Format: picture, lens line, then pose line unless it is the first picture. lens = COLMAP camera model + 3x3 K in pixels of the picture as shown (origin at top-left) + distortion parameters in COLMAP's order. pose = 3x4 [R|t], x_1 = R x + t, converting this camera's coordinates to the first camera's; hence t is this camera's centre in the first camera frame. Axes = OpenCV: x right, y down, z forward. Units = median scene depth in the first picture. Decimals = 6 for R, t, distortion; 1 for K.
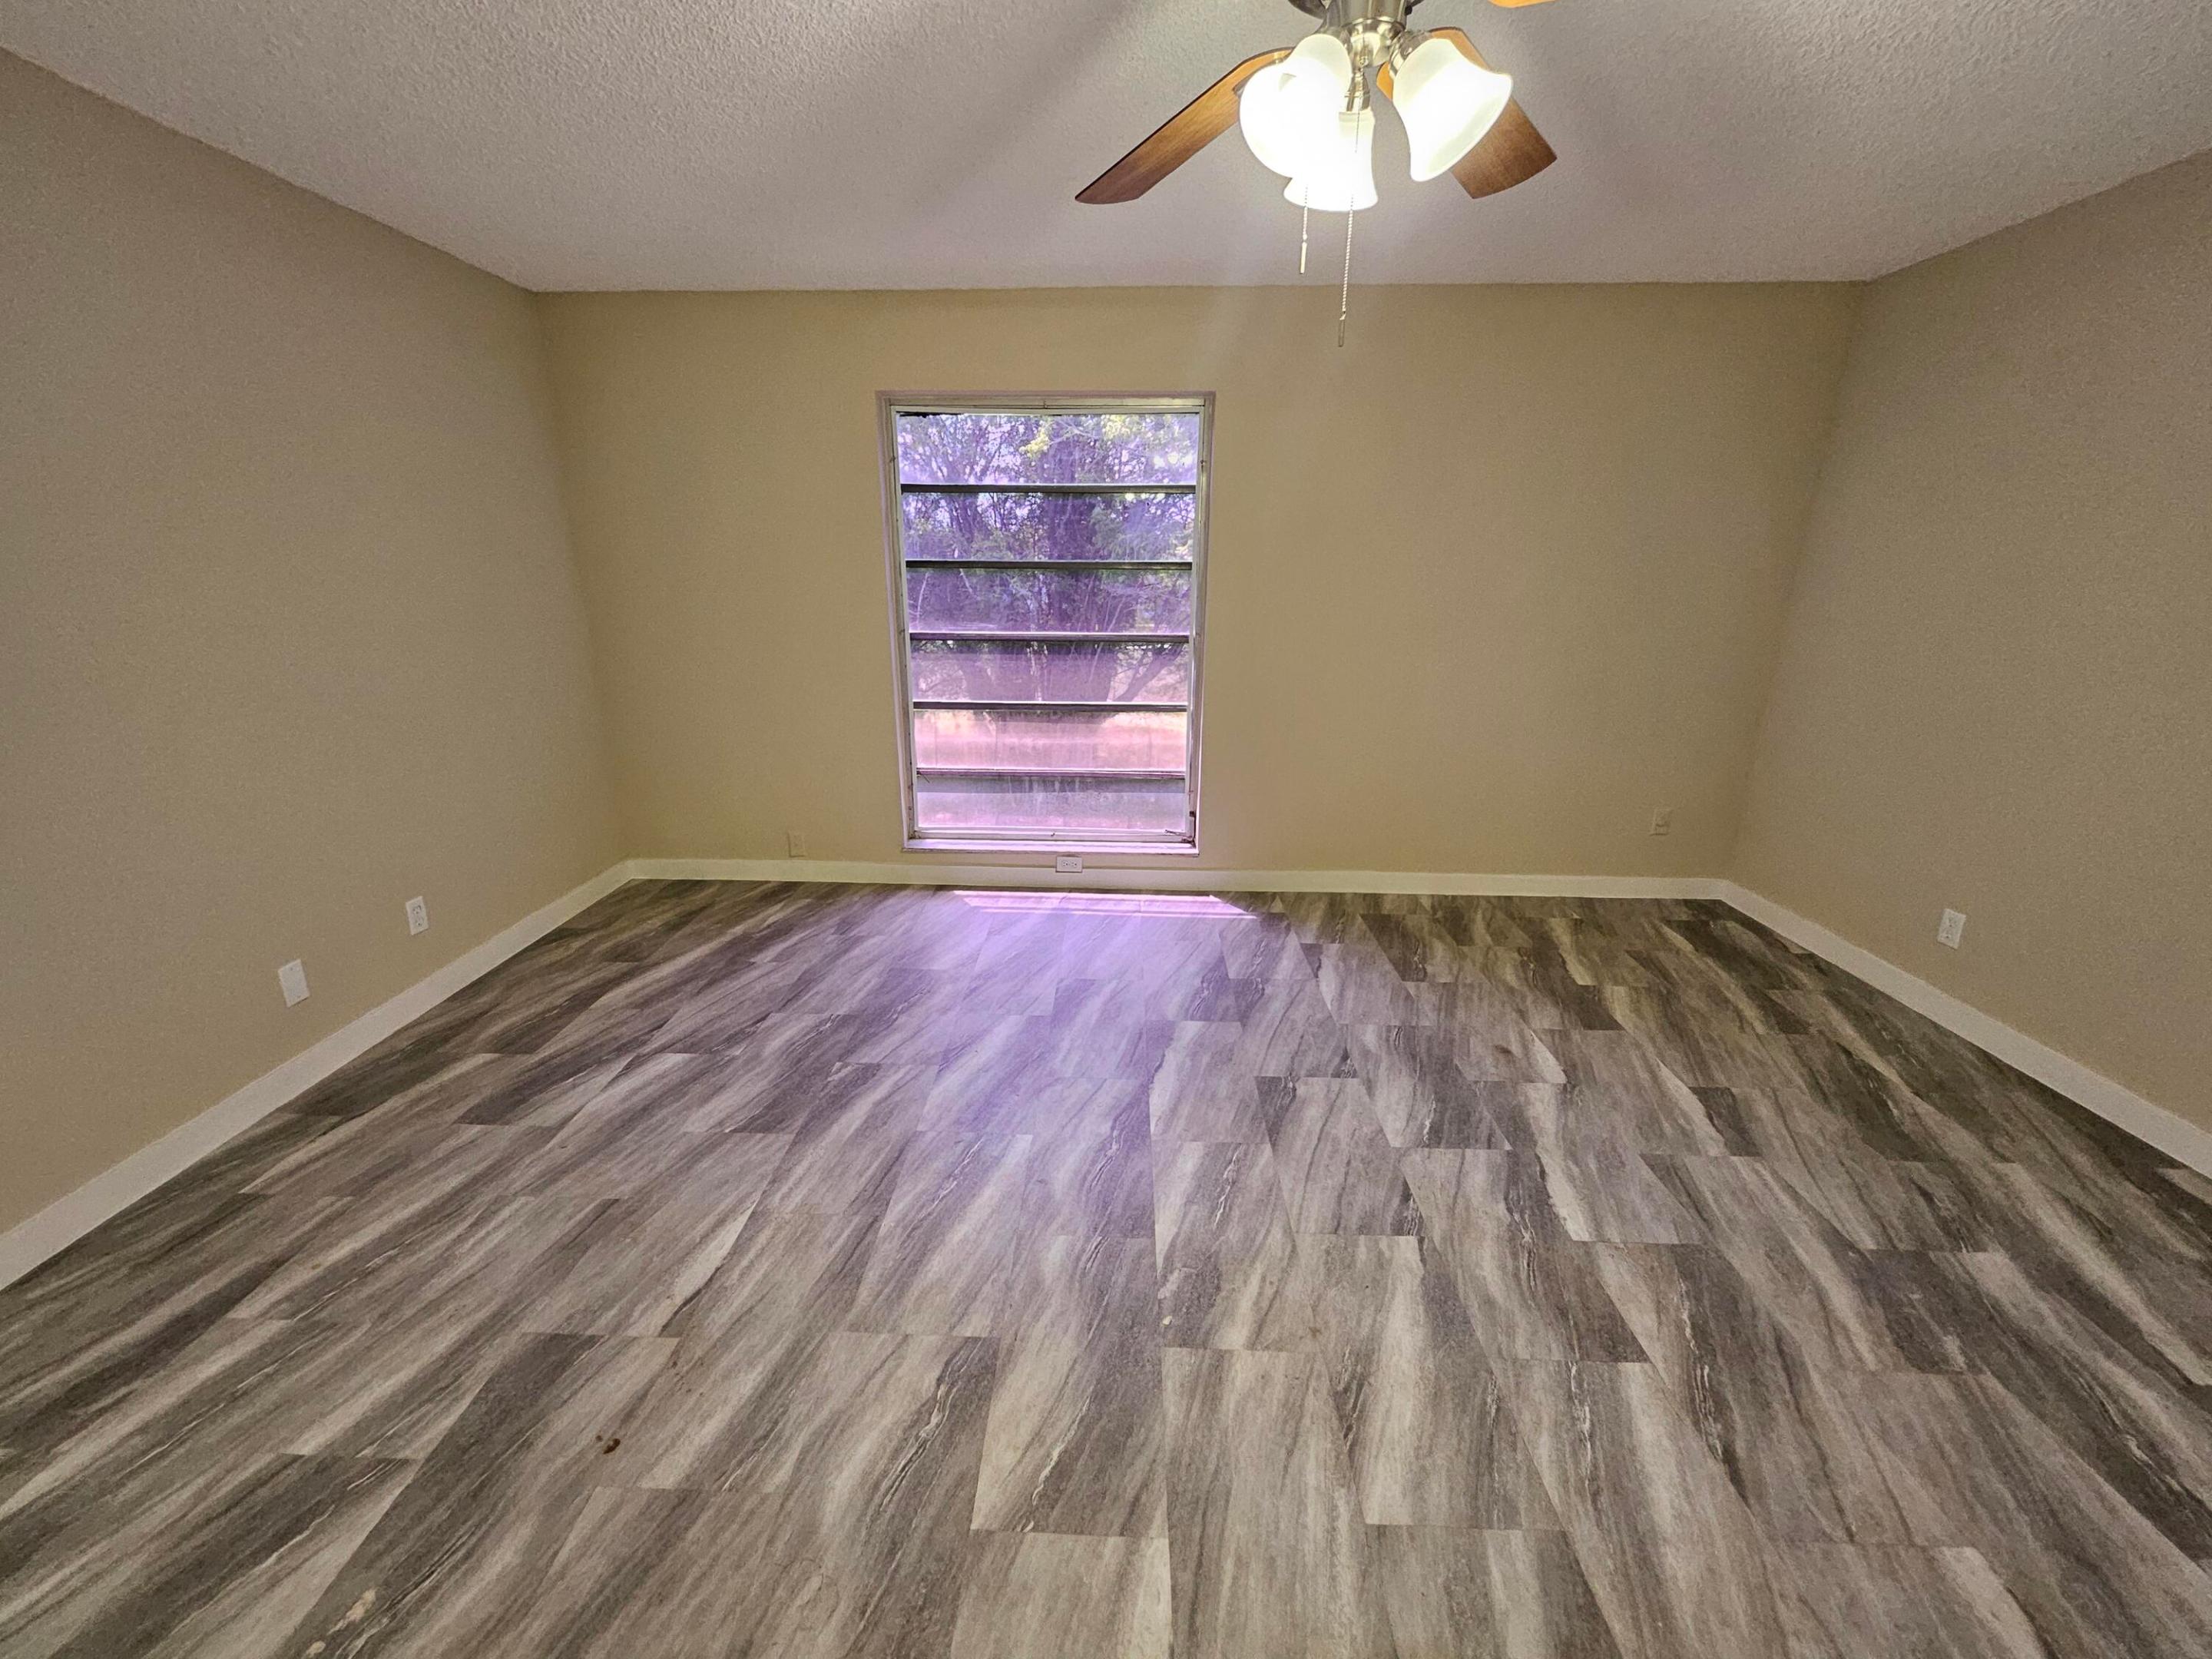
lens RADIAL K [[872.2, 0, 1087.2], [0, 872.2, 813.1], [0, 0, 1]] dist [0.000190, -0.000711]
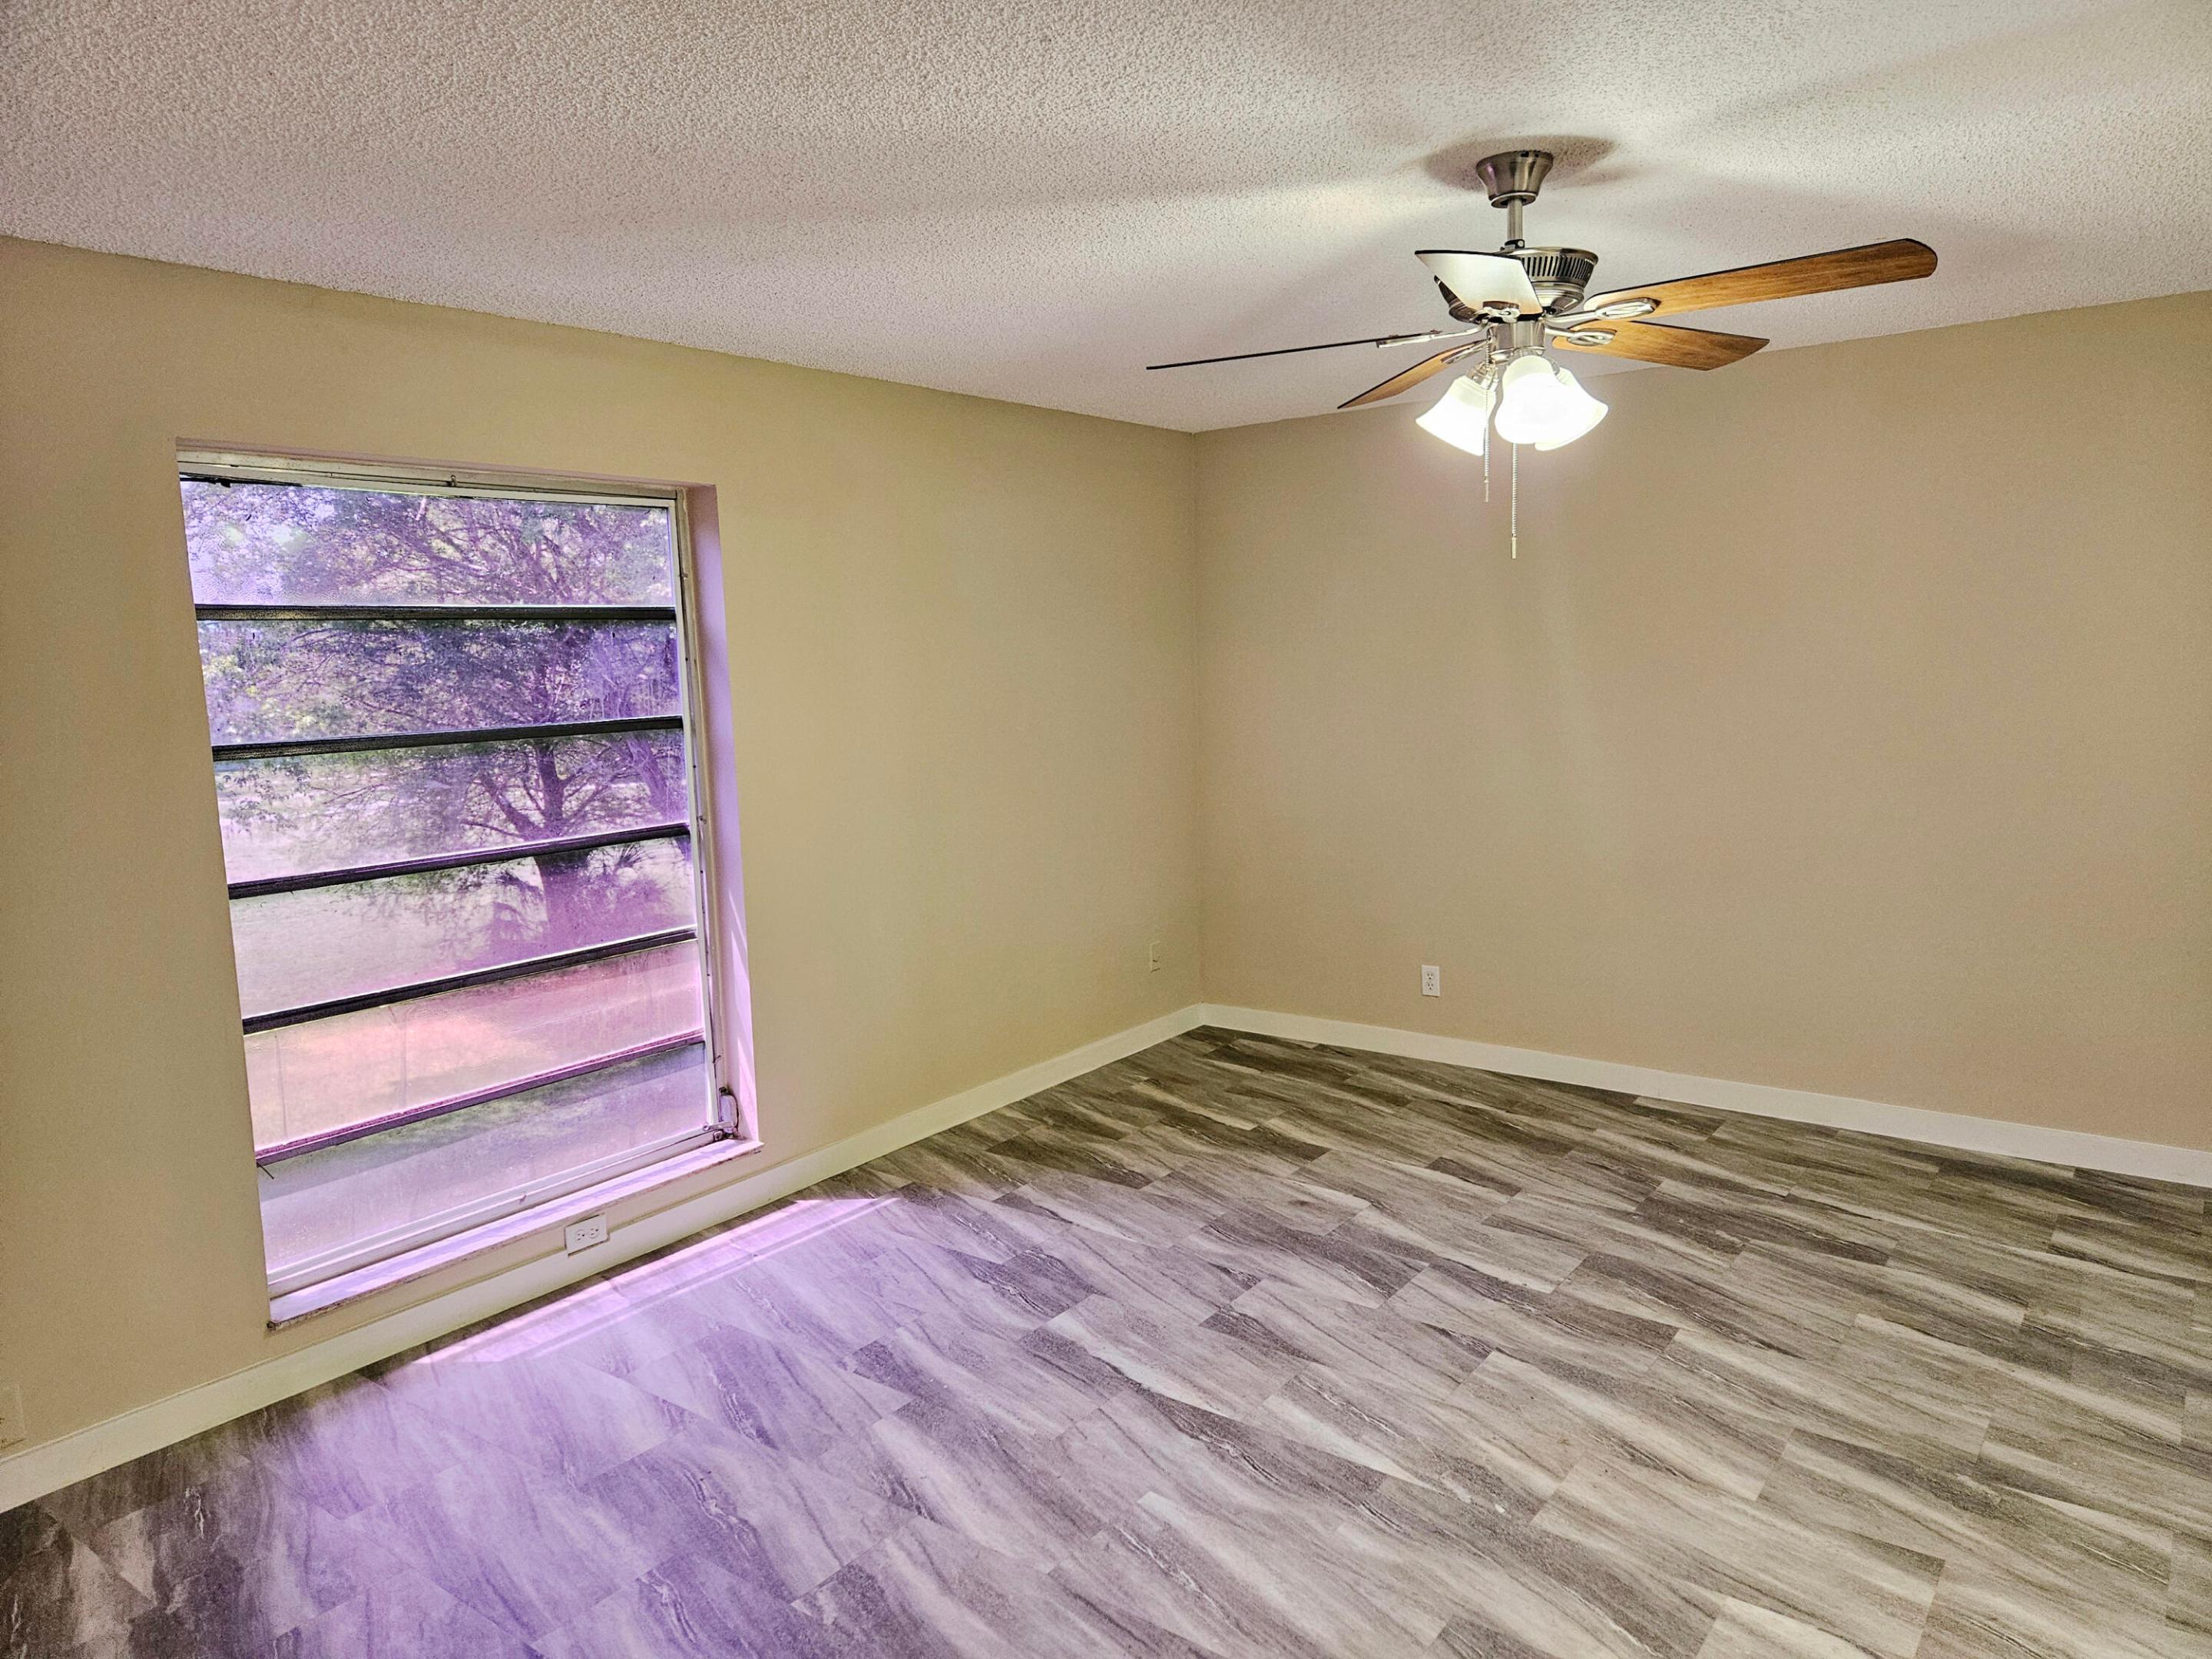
lens RADIAL K [[1473.8, 0, 1106.0], [0, 1473.8, 829.5], [0, 0, 1]] dist [0.079444, -0.064647]
pose [[0.572823, -0.126361, 0.809880, -0.987214], [0.260383, 0.964920, -0.033616, -0.128220], [-0.777222, 0.230135, 0.585631, 0.160748]]
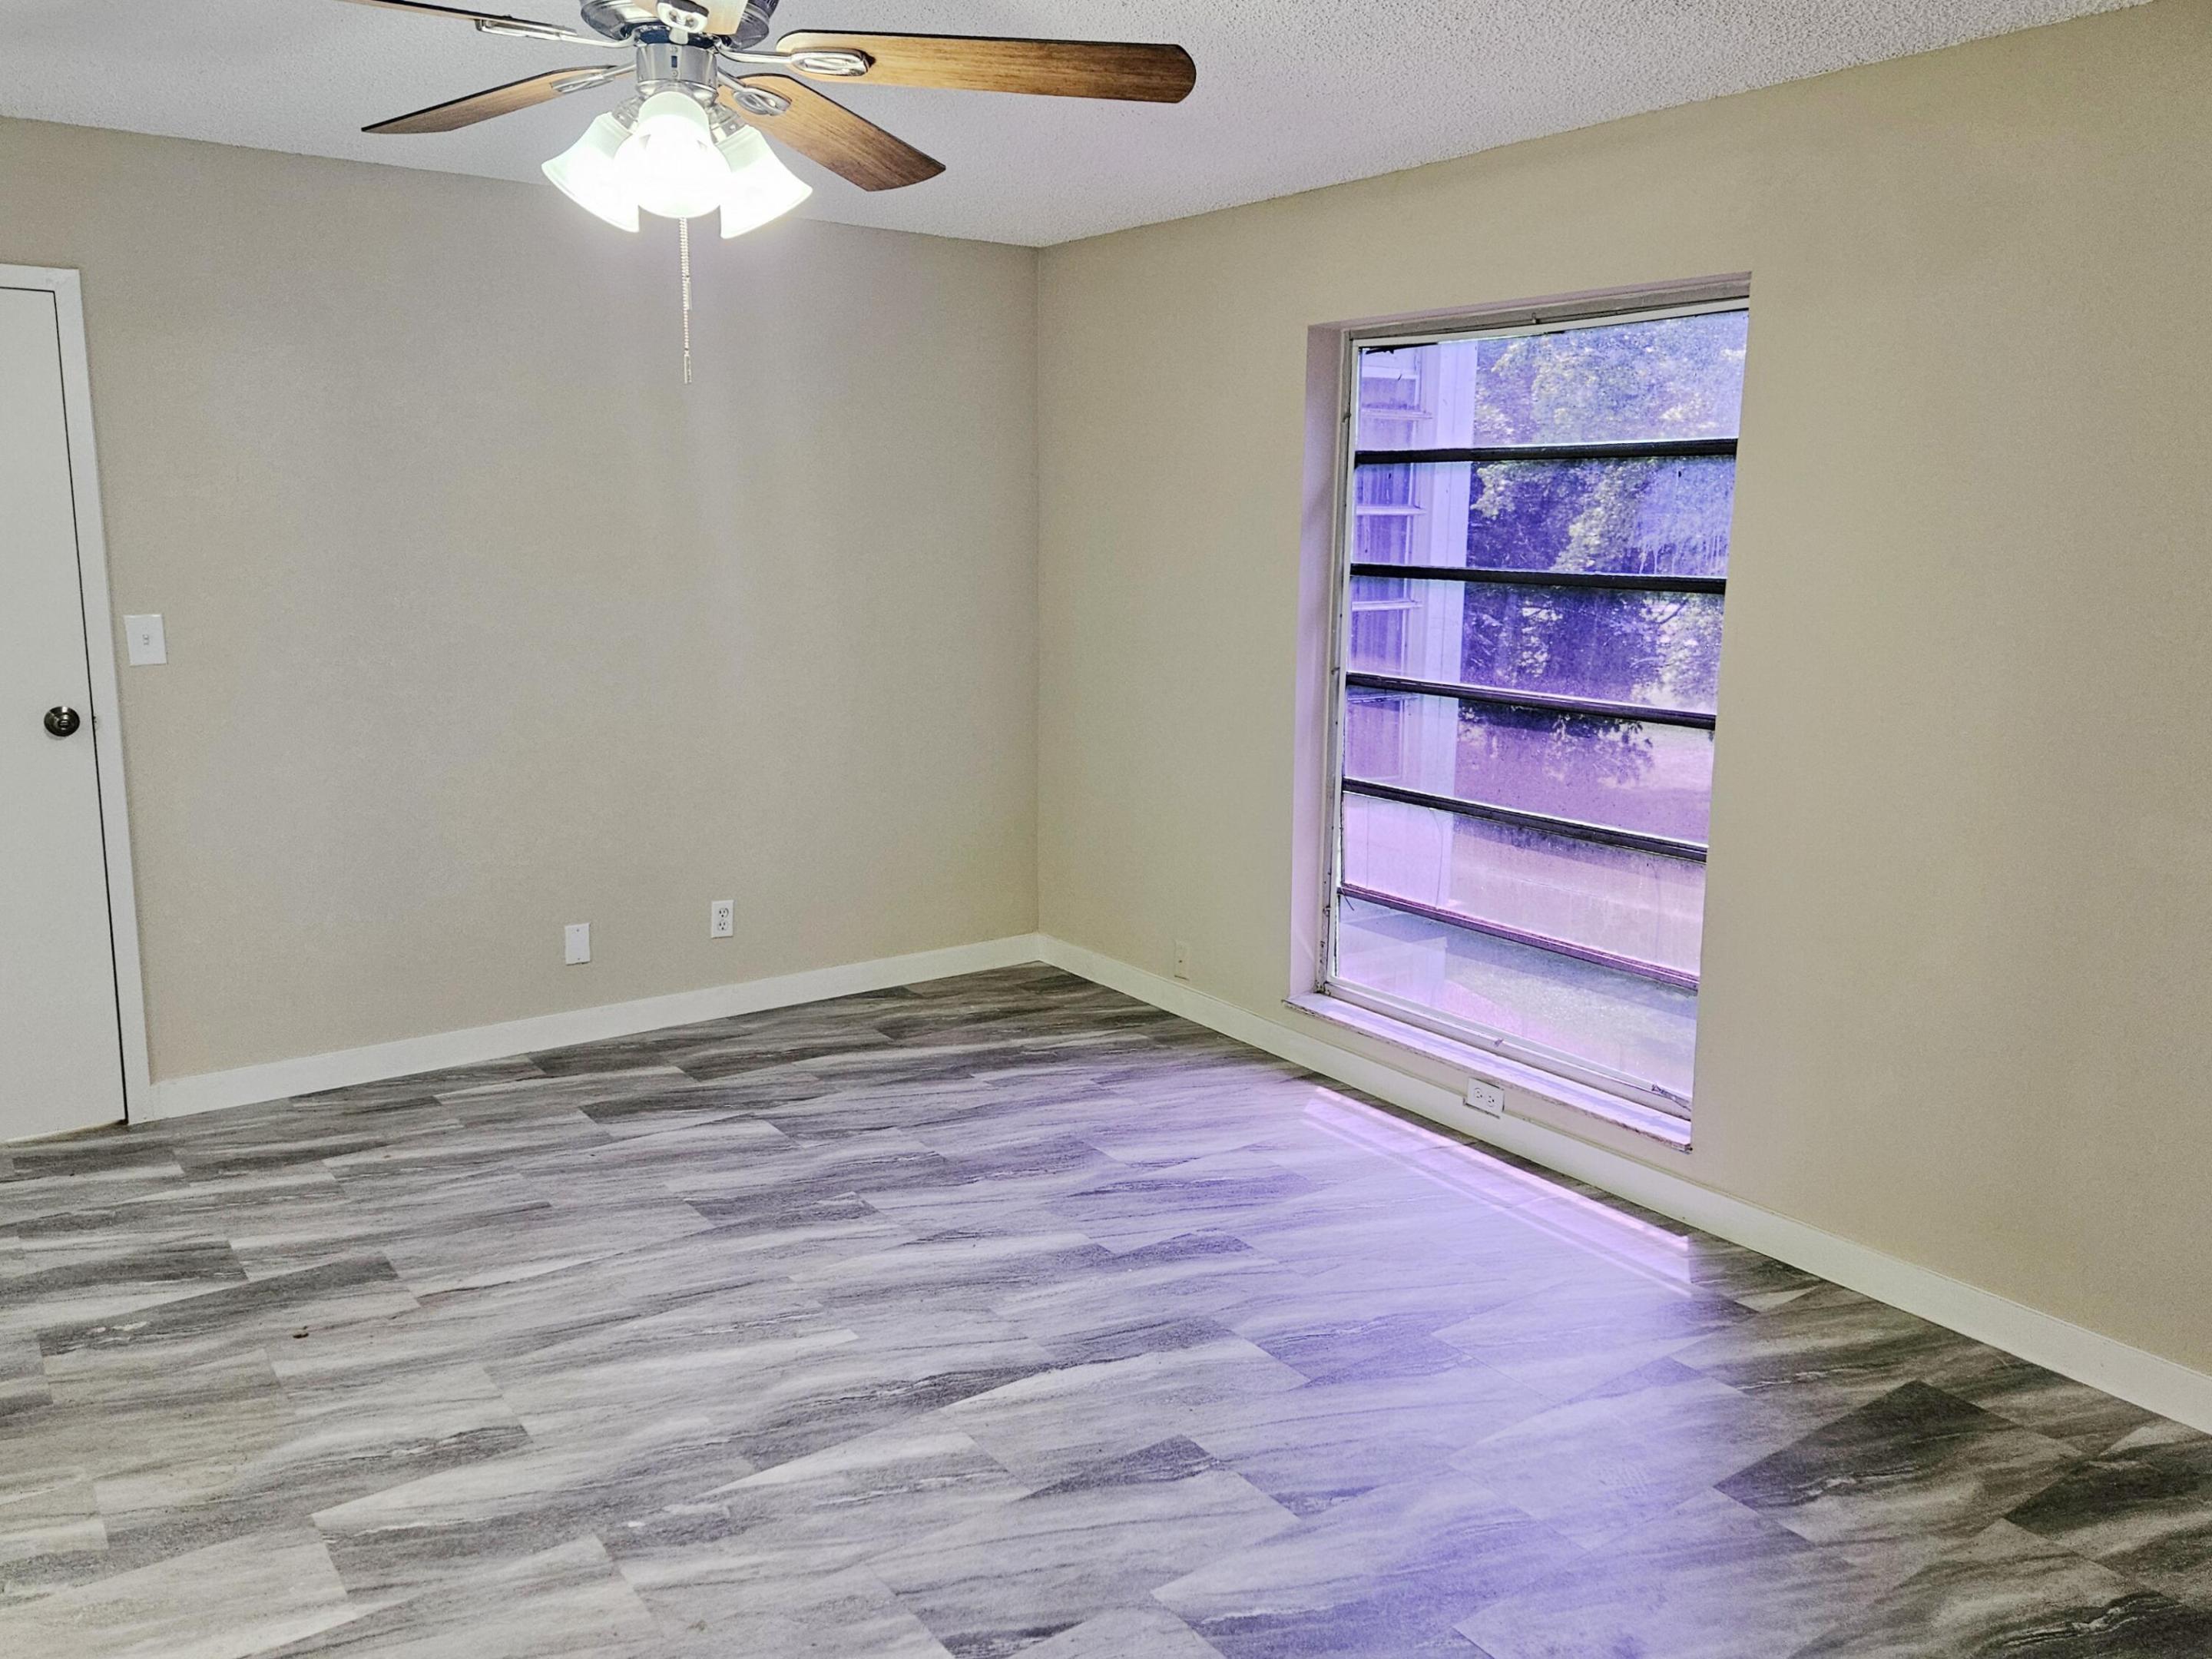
lens RADIAL K [[1650.2, 0, 1088.2], [0, 1650.2, 821.9], [0, 0, 1]] dist [0.085705, -0.079347]
pose [[0.615925, 0.147594, -0.773856, 1.043377], [-0.225987, 0.974112, 0.005921, -0.104859], [0.754696, 0.171234, 0.633334, 0.170197]]
